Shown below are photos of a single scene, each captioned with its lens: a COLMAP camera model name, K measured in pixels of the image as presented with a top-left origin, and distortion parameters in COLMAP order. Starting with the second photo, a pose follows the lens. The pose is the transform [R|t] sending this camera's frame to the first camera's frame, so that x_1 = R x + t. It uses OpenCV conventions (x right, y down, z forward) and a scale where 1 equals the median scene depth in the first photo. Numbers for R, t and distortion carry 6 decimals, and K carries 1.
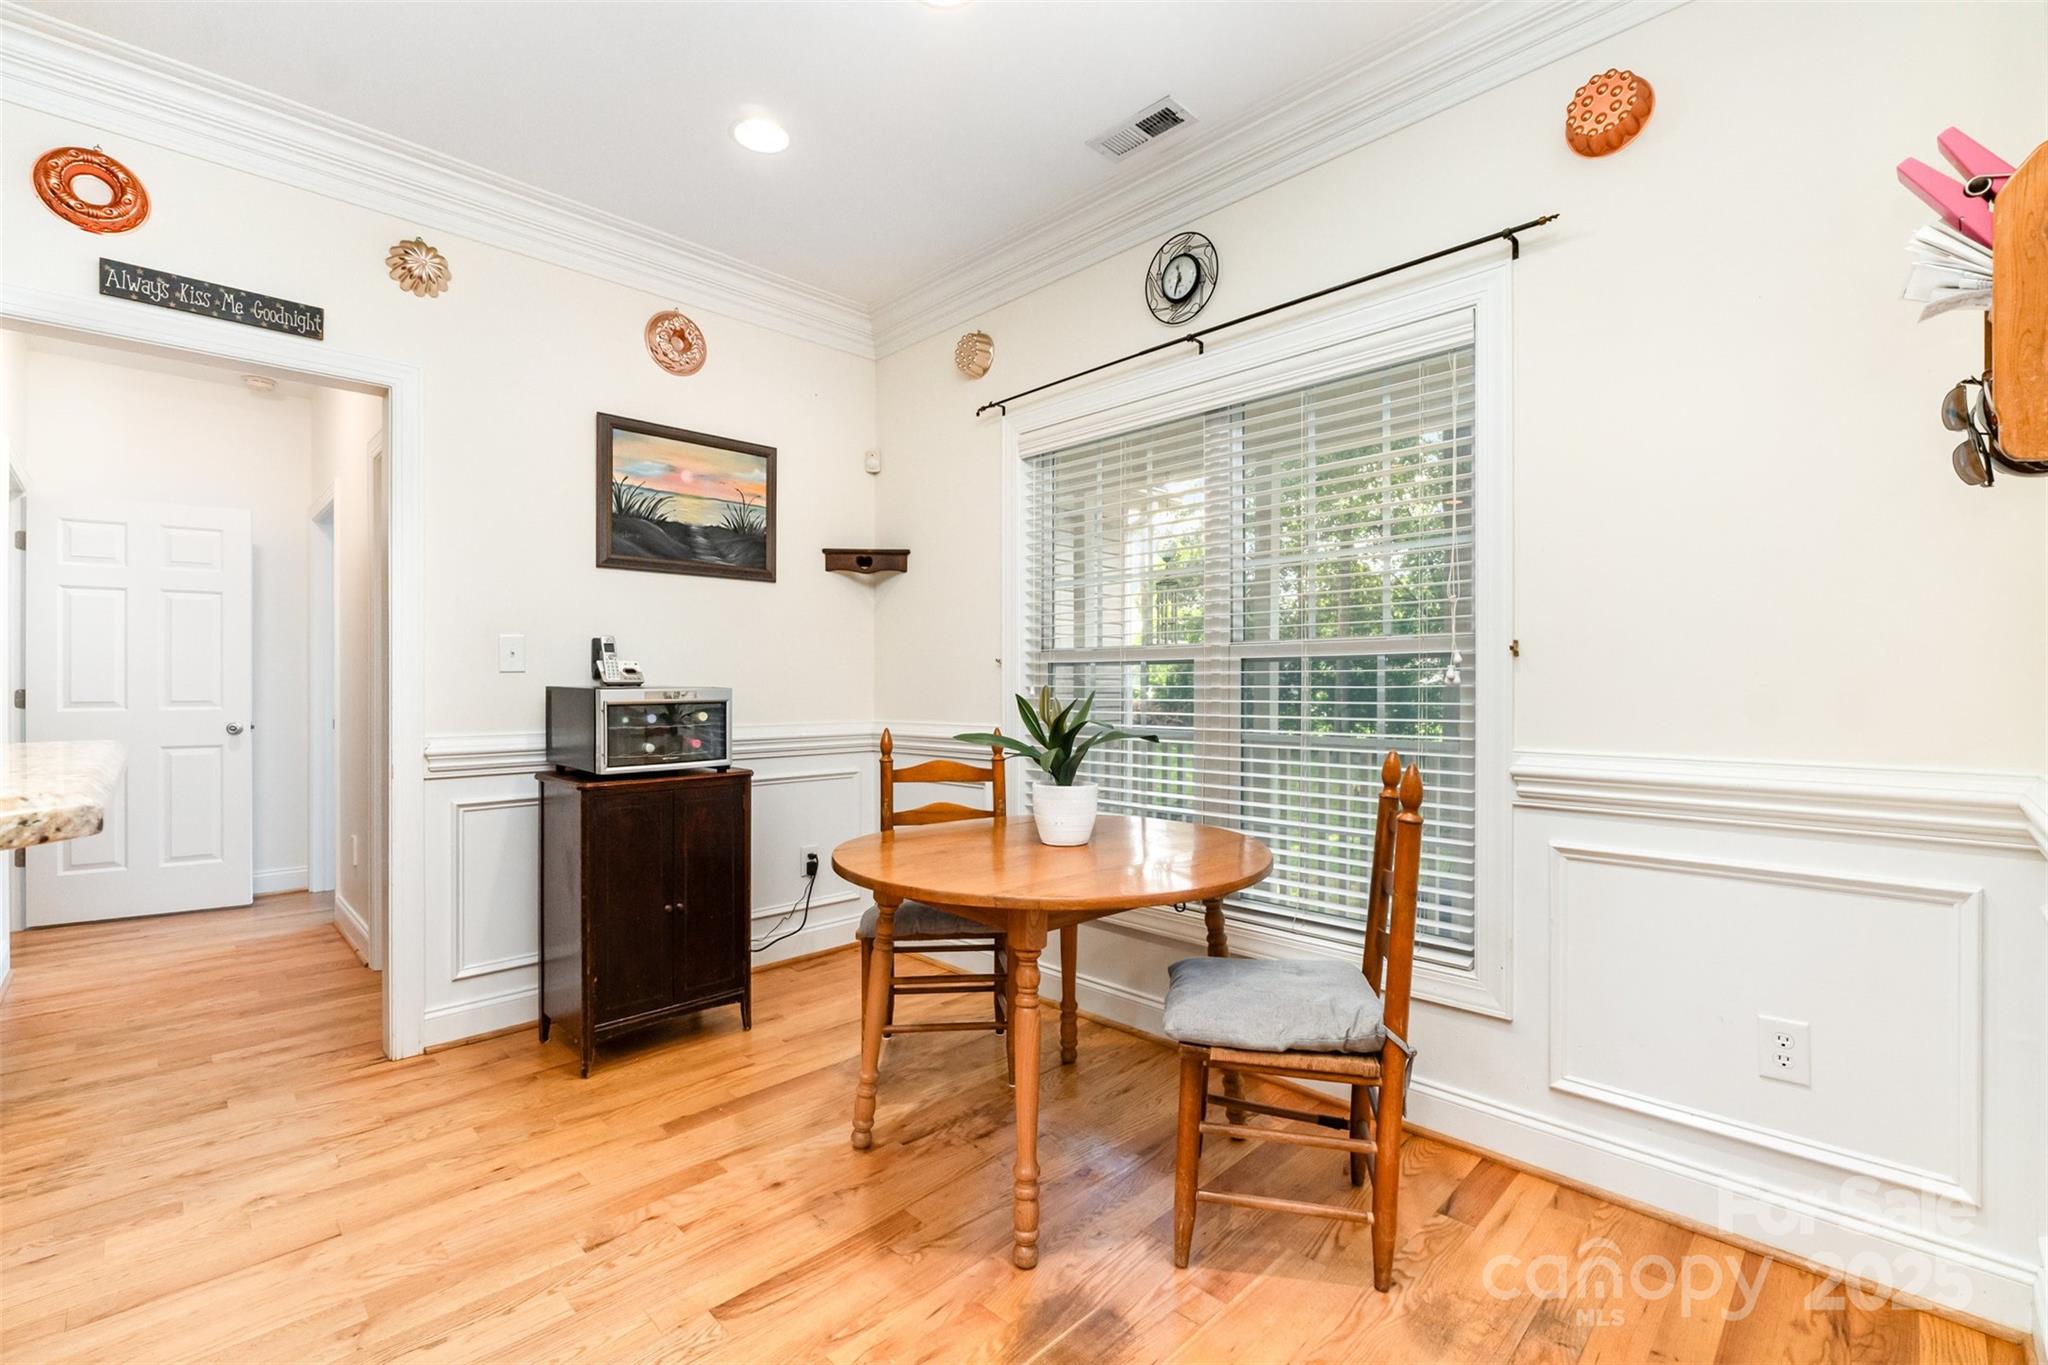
lens RADIAL K [[881.1, 0, 1018.0], [0, 881.1, 681.3], [0, 0, 1]] dist [0.000382, -0.000123]
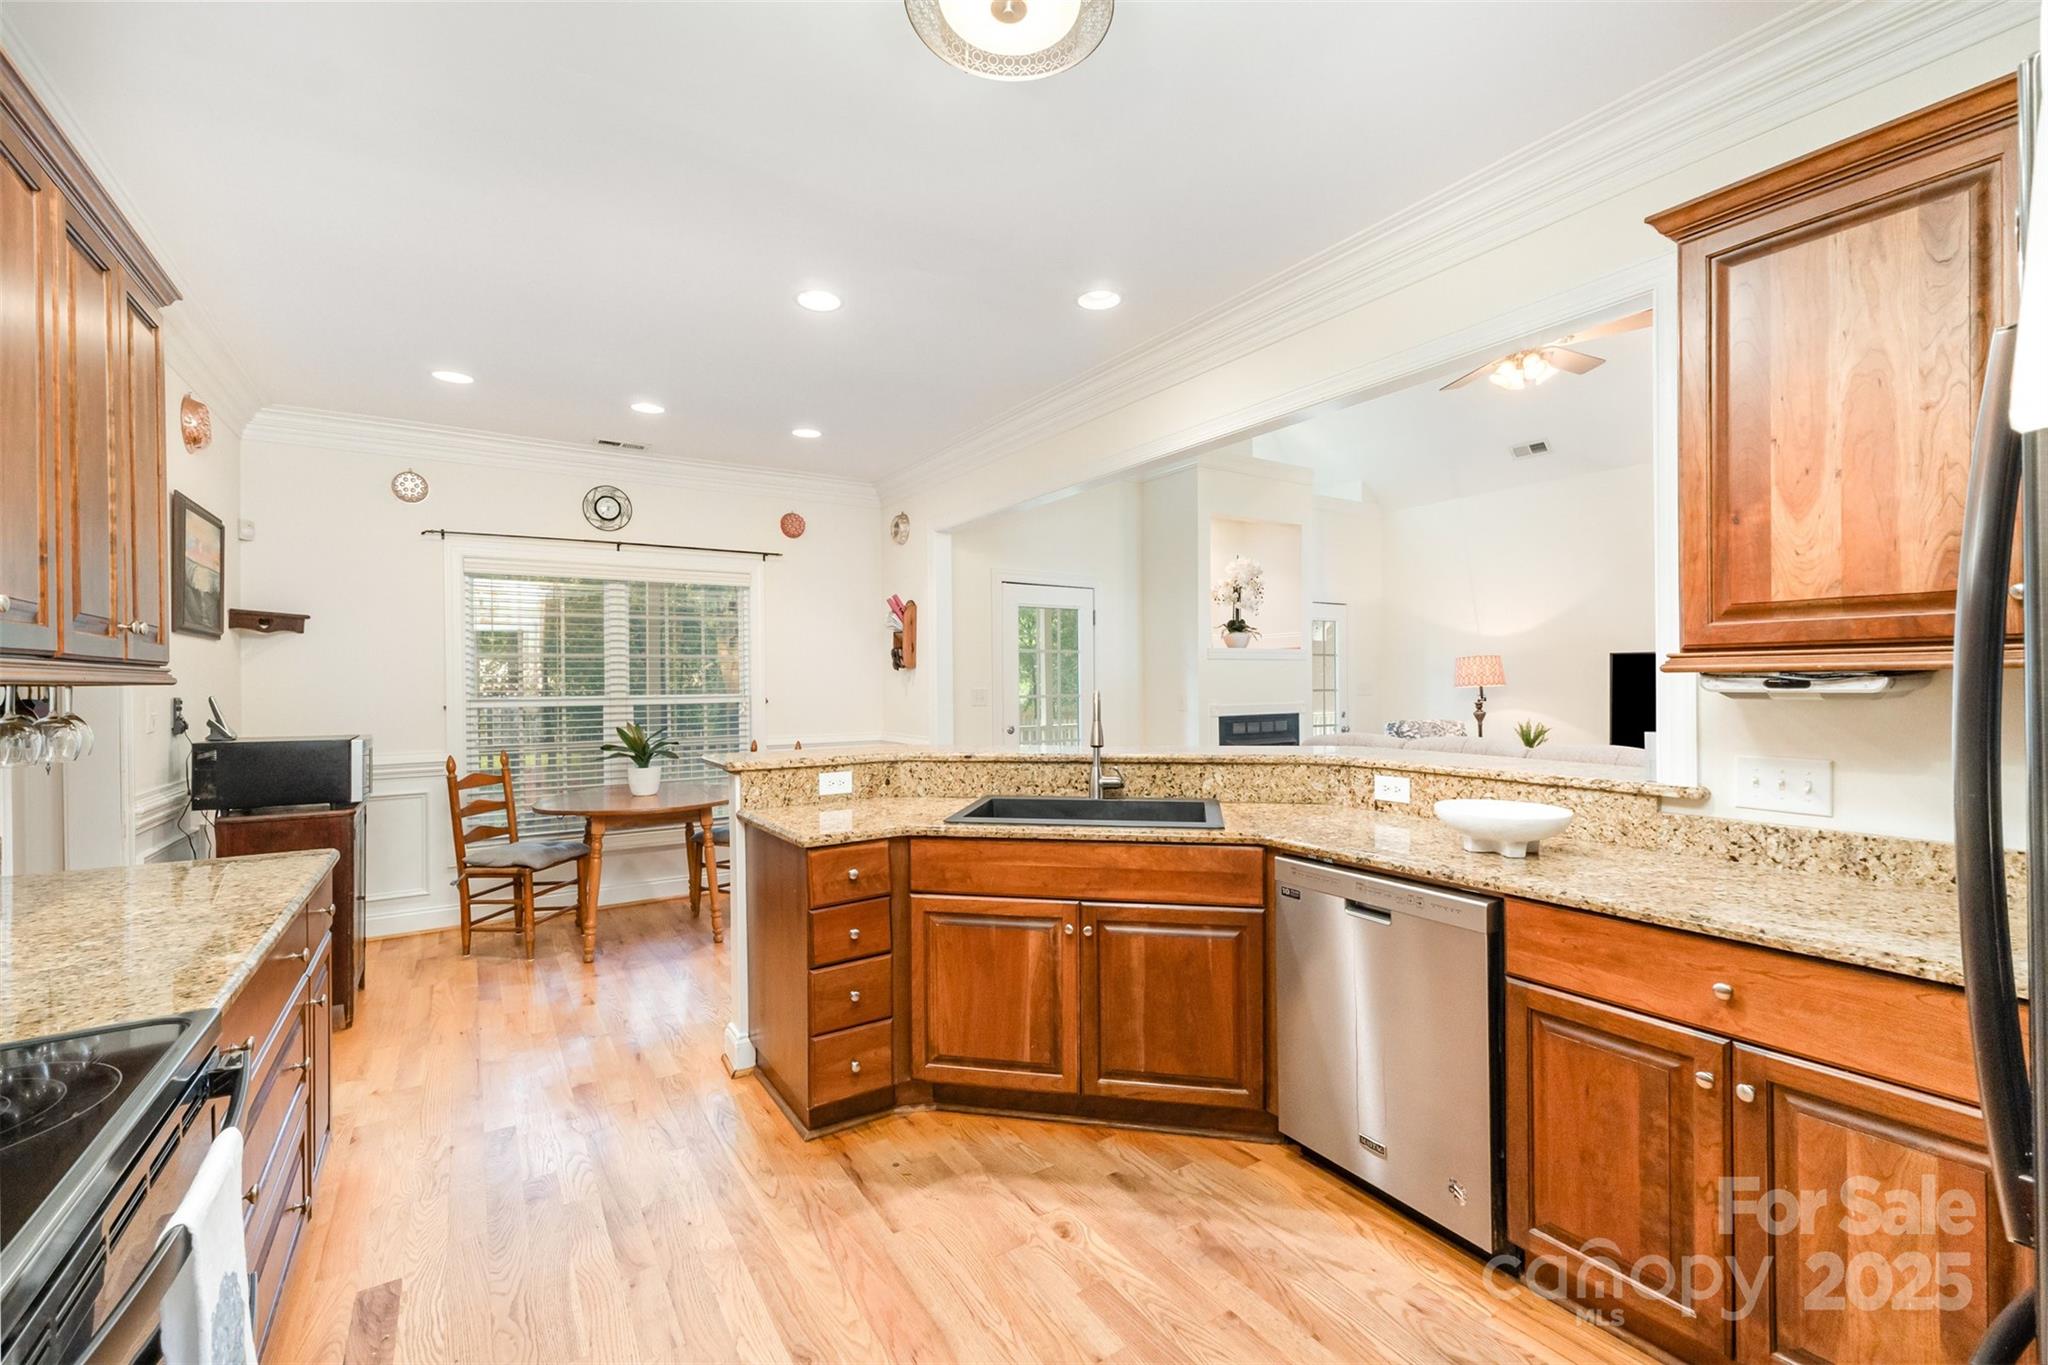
lens RADIAL K [[881.1, 0, 1021.8], [0, 881.1, 683.4], [0, 0, 1]] dist [0.000382, -0.000123]
pose [[0.206614, -0.004399, 0.978413, -1.430484], [0.009227, 0.999954, 0.002548, -0.063777], [-0.978379, 0.008501, 0.206645, -0.269406]]
